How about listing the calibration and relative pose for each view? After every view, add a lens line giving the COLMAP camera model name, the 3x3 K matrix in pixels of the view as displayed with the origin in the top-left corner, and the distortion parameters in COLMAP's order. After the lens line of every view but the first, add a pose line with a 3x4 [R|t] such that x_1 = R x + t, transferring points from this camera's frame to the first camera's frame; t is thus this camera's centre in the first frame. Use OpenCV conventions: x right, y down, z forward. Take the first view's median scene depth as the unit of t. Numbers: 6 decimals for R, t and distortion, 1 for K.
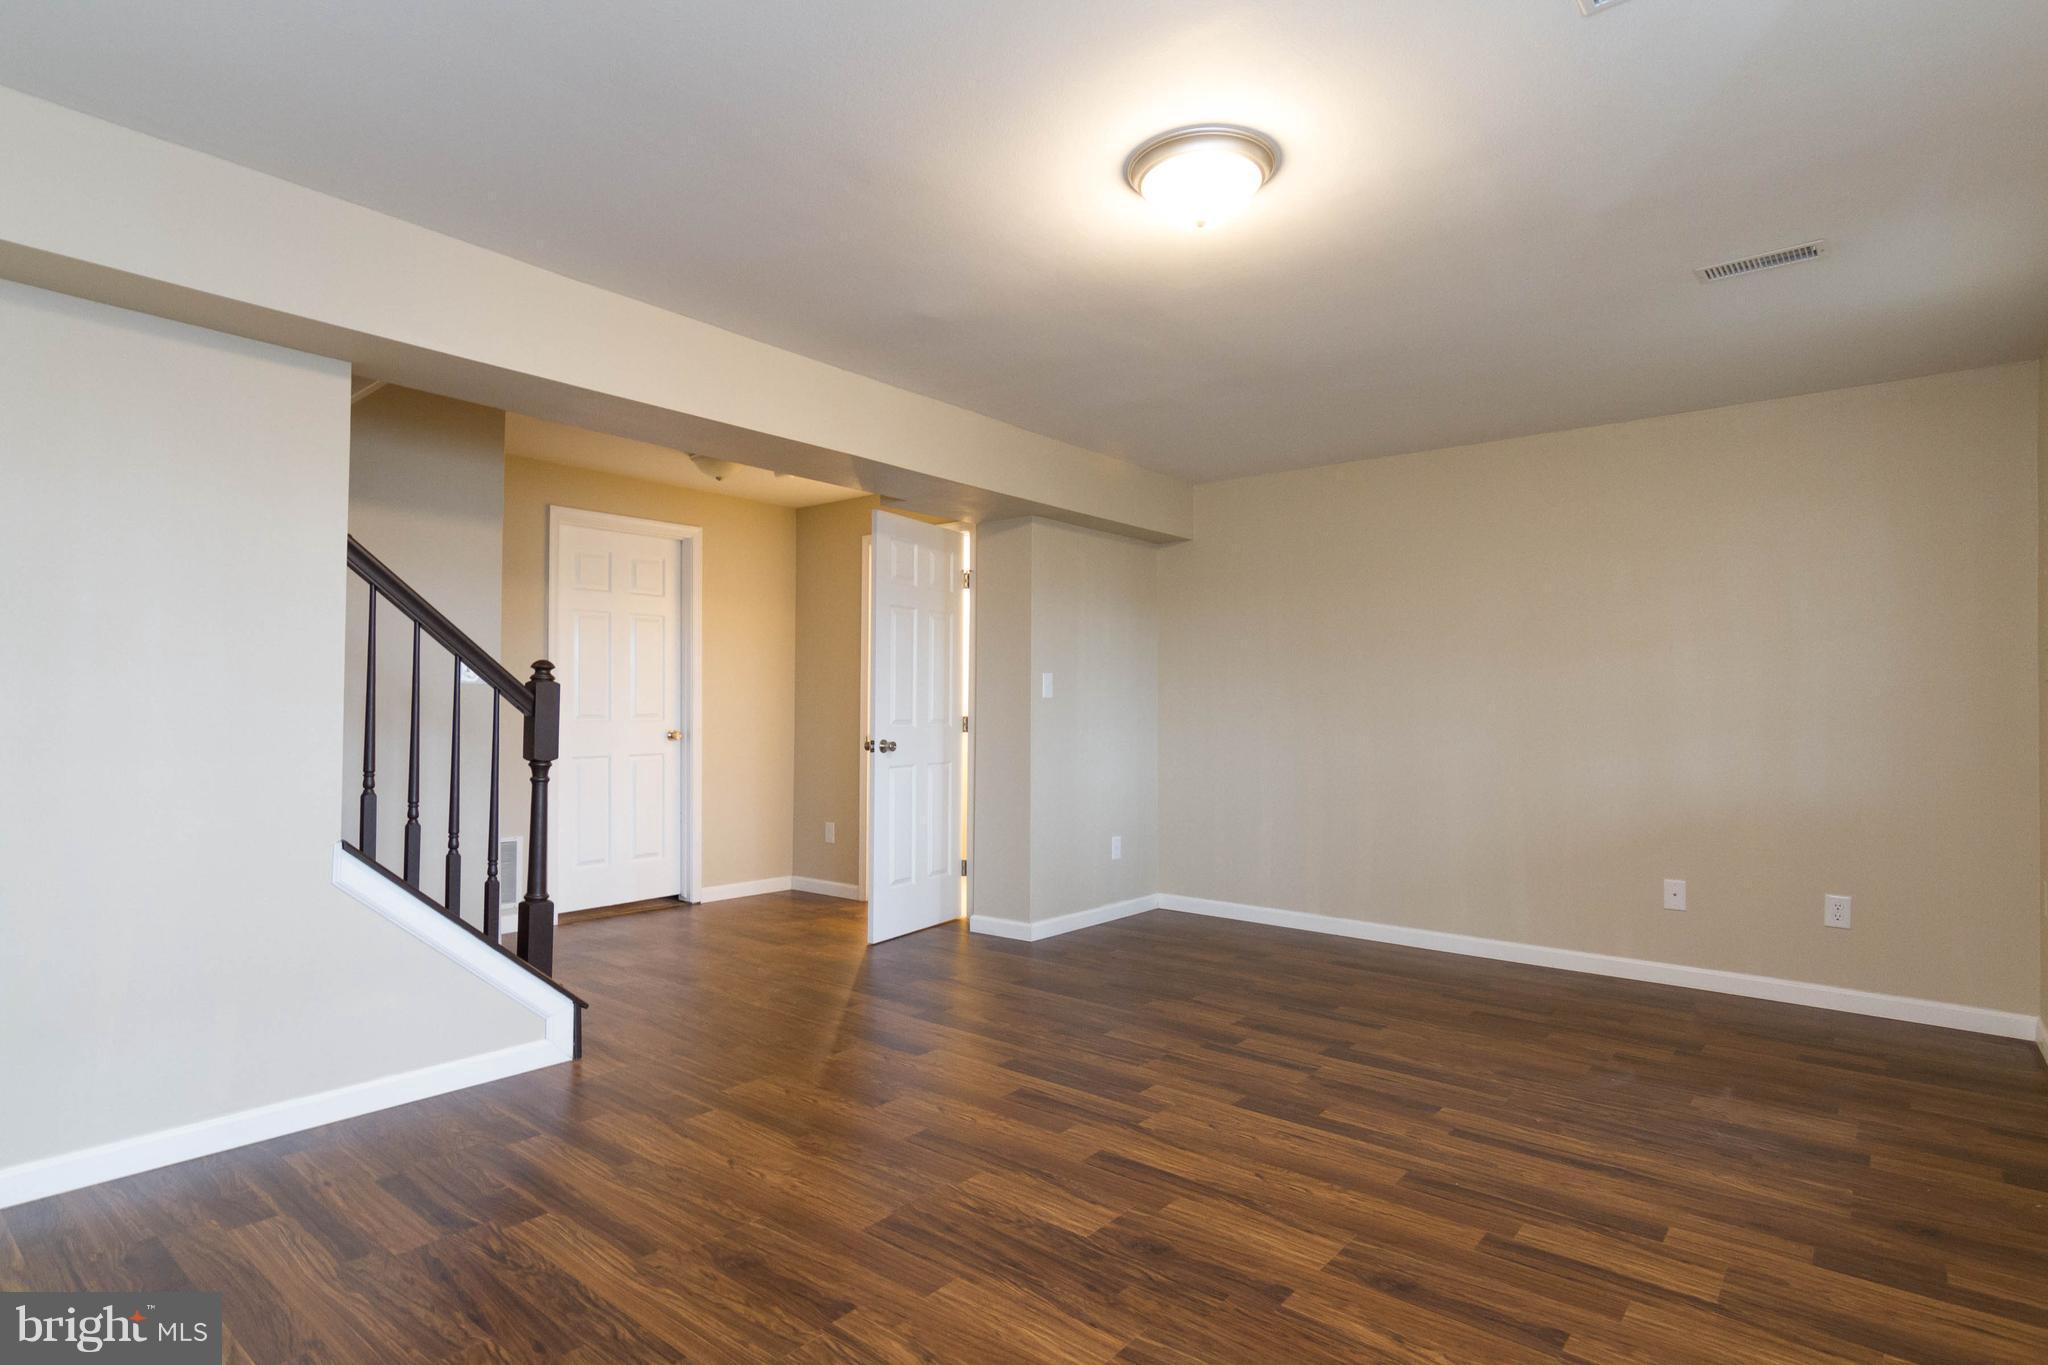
lens RADIAL K [[1051.9, 0, 1016.9], [0, 1051.9, 691.4], [0, 0, 1]] dist [0.001216, 0.005046]
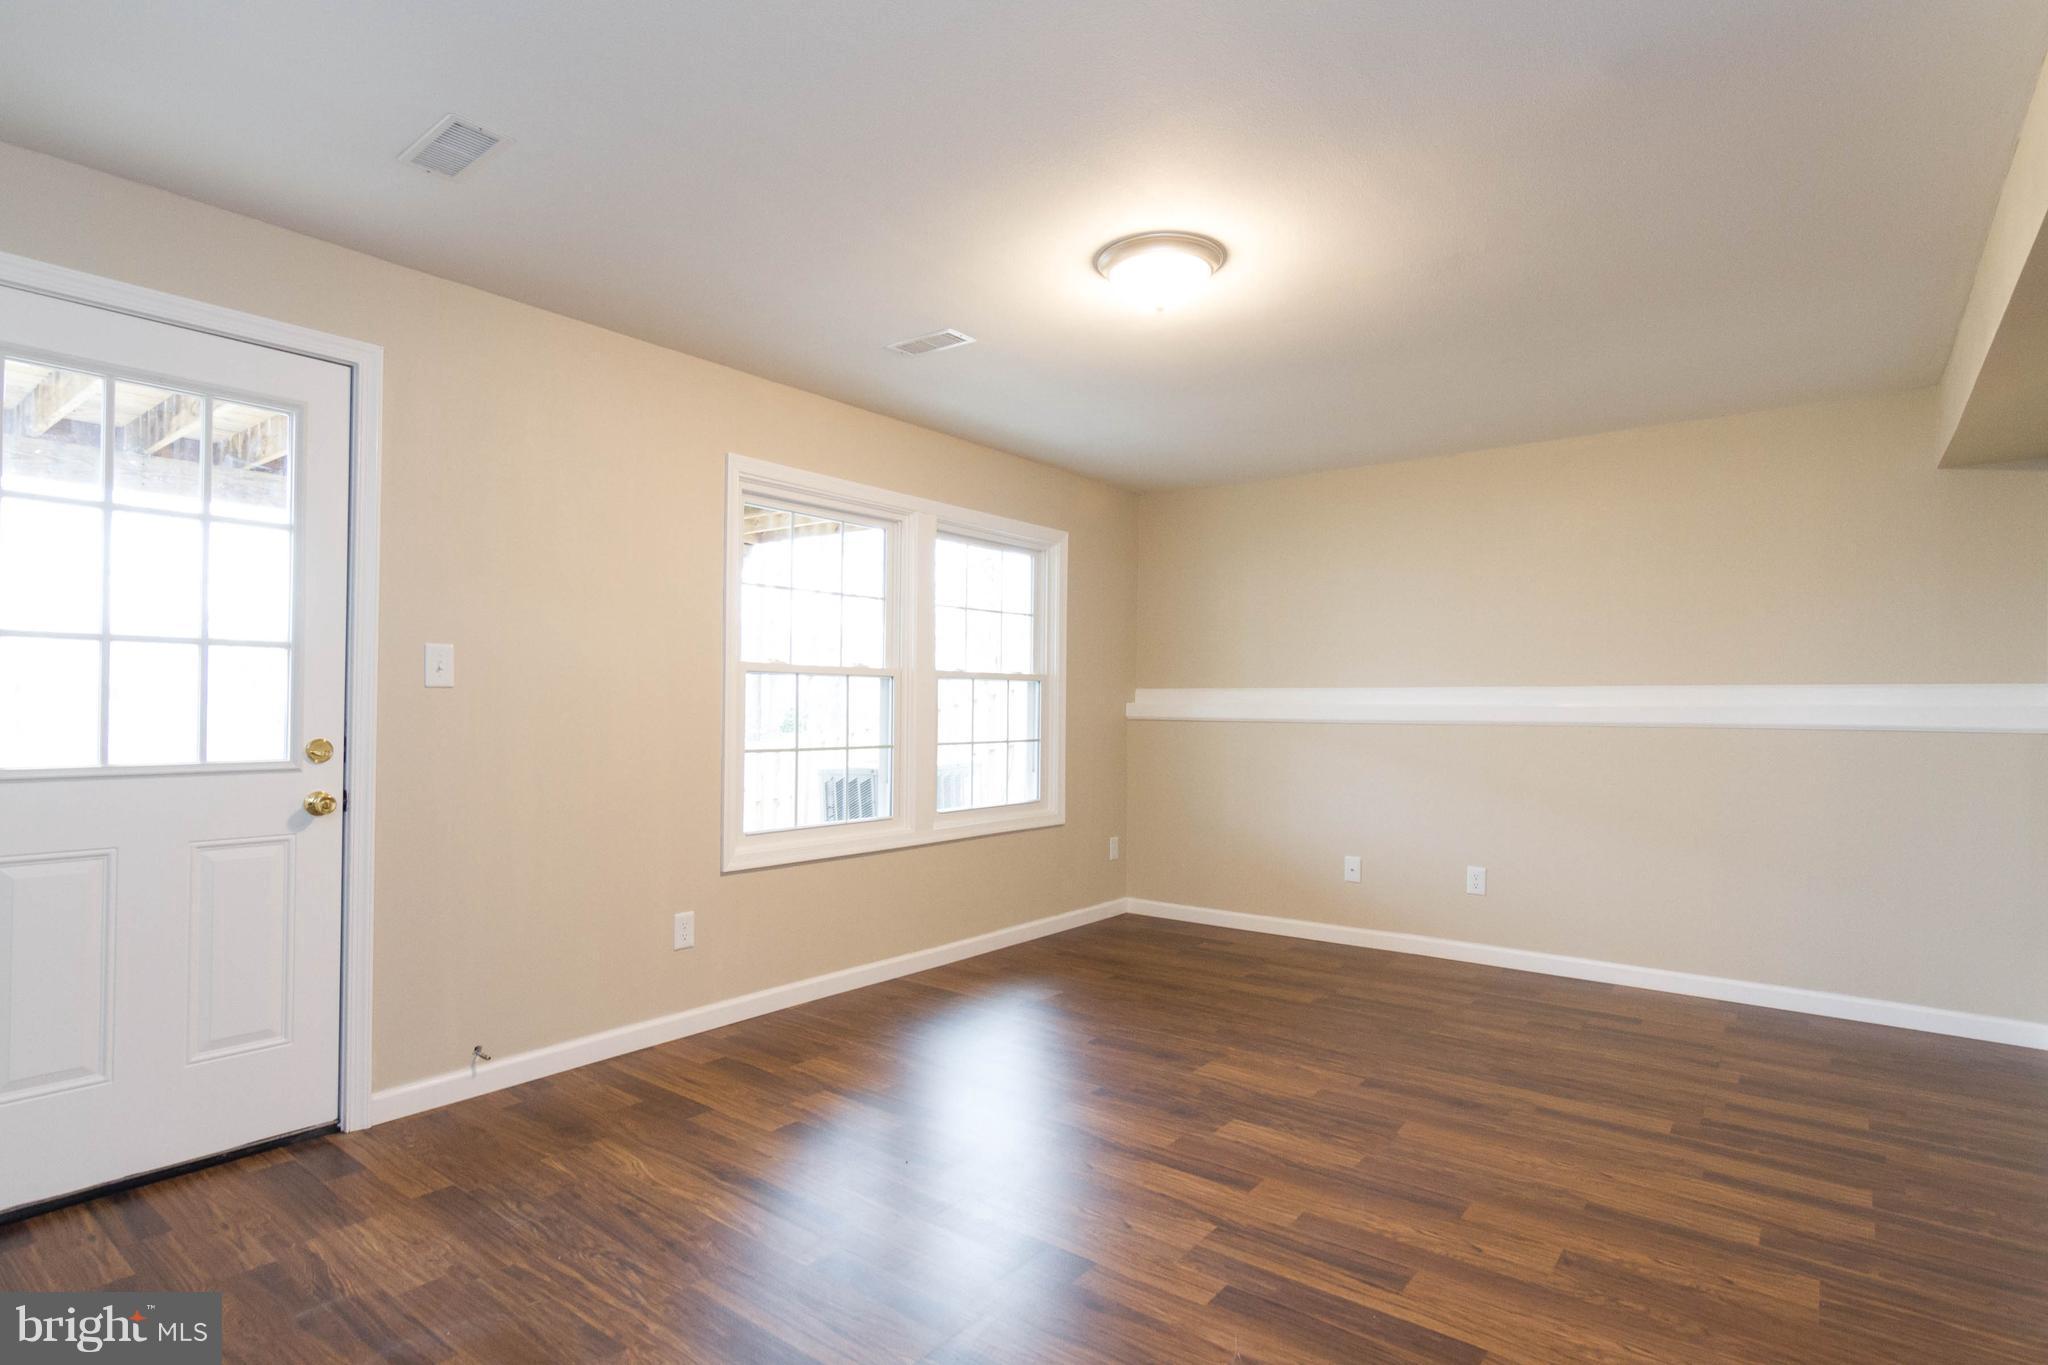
lens RADIAL K [[1051.9, 0, 1010.0], [0, 1051.9, 689.7], [0, 0, 1]] dist [0.001216, 0.005046]
pose [[-0.999719, -0.016944, -0.016604, 0.332560], [-0.016393, 0.999327, -0.032810, 0.021577], [0.017149, -0.032529, -0.999324, 2.045082]]
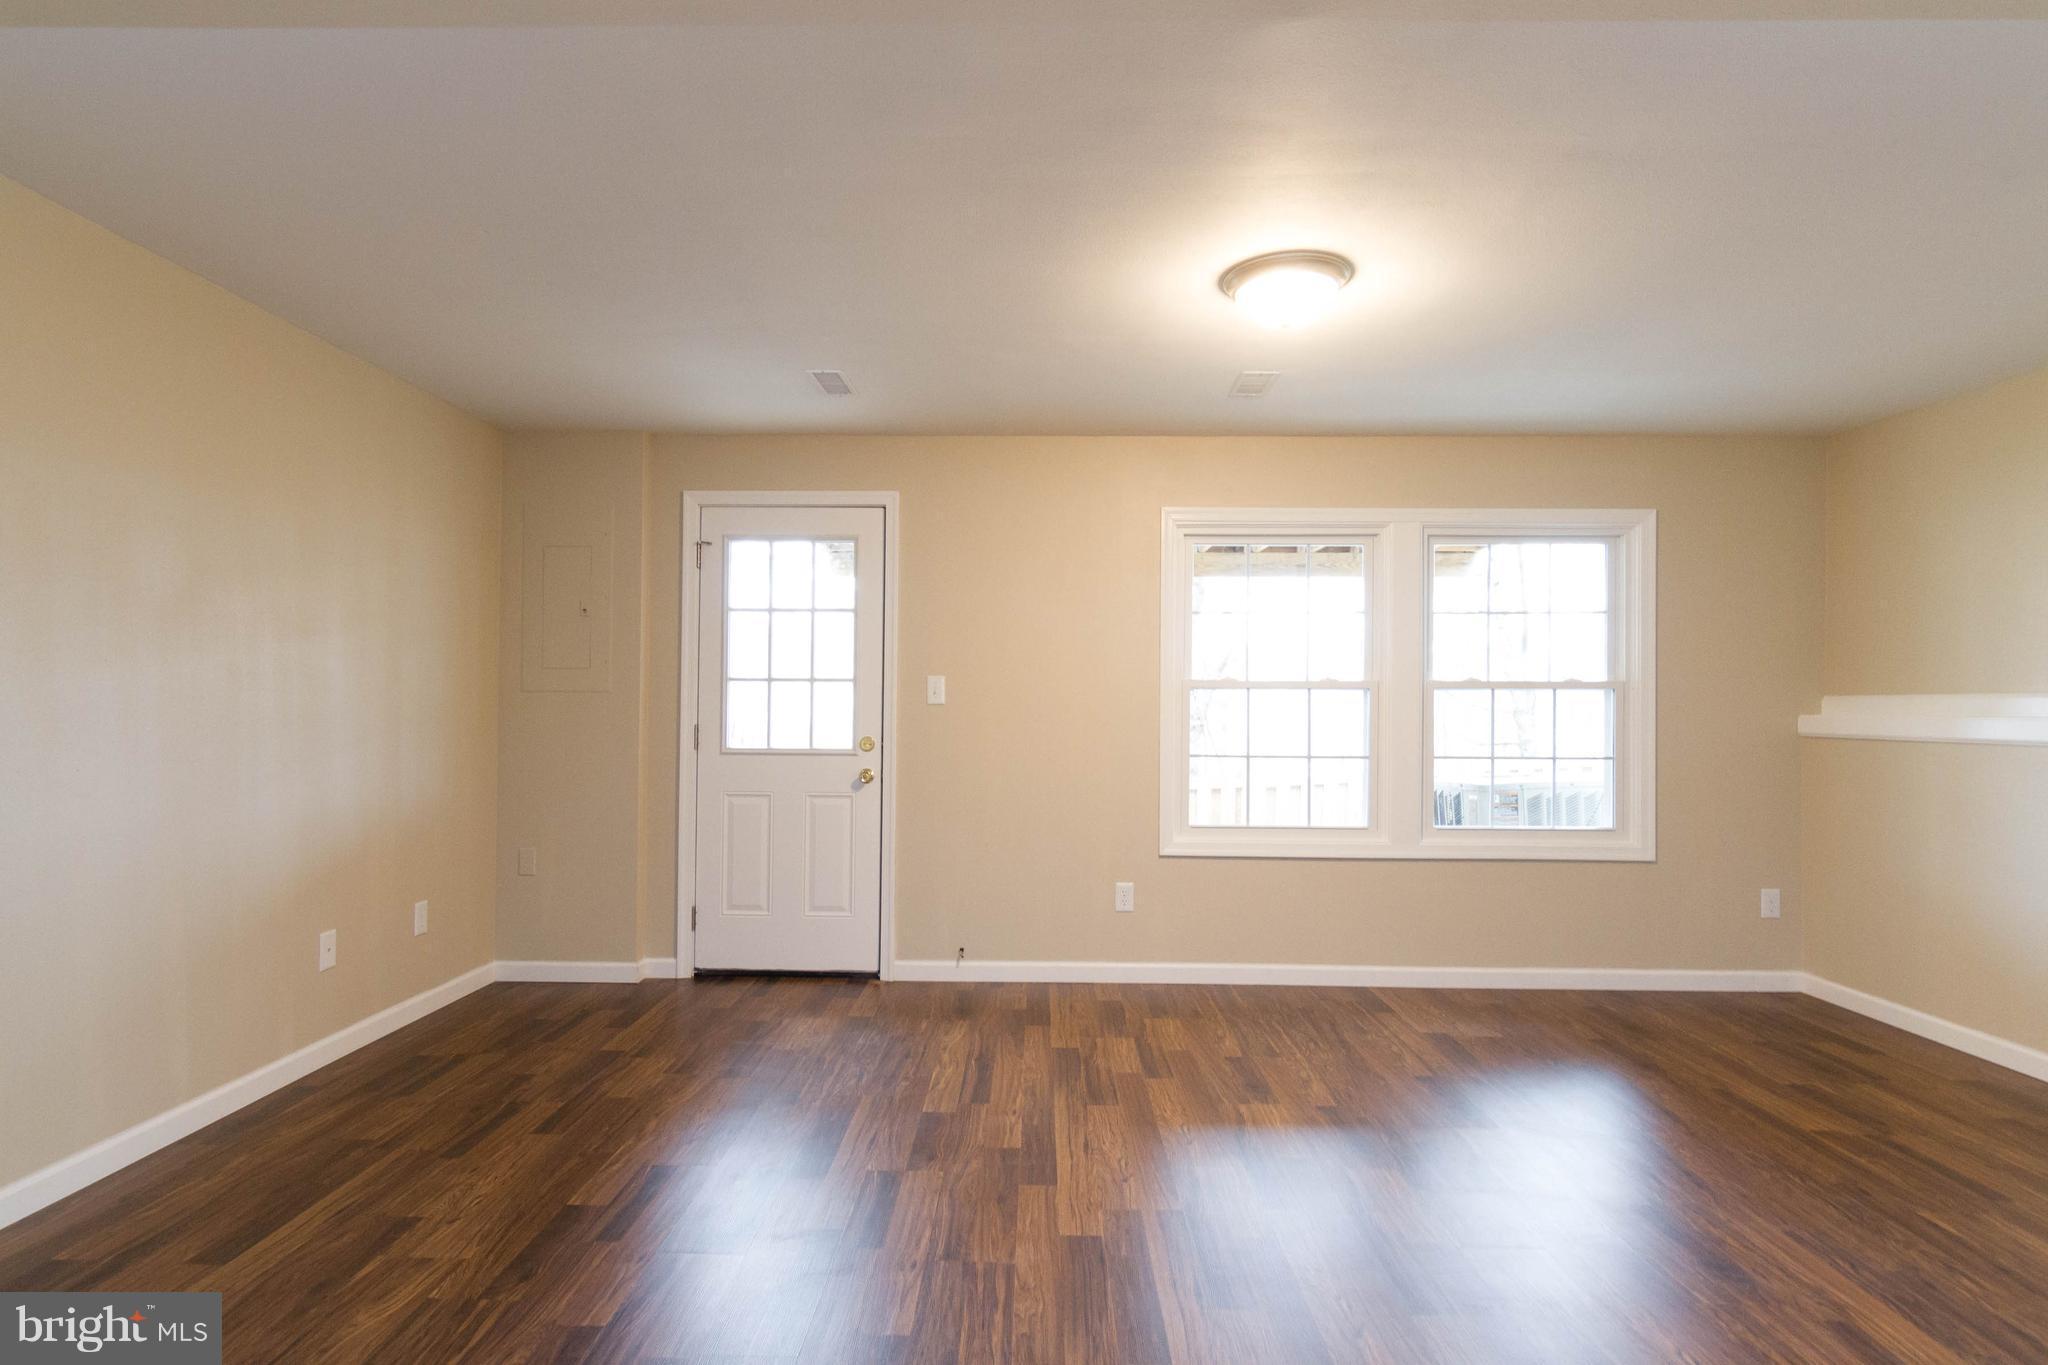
lens RADIAL K [[1051.9, 0, 1011.4], [0, 1051.9, 684.1], [0, 0, 1]] dist [0.001216, 0.005046]
pose [[-0.616001, 0.004378, 0.787734, -0.546426], [-0.025621, 0.999344, -0.025589, -0.001903], [-0.787329, -0.035945, -0.615484, 1.856547]]
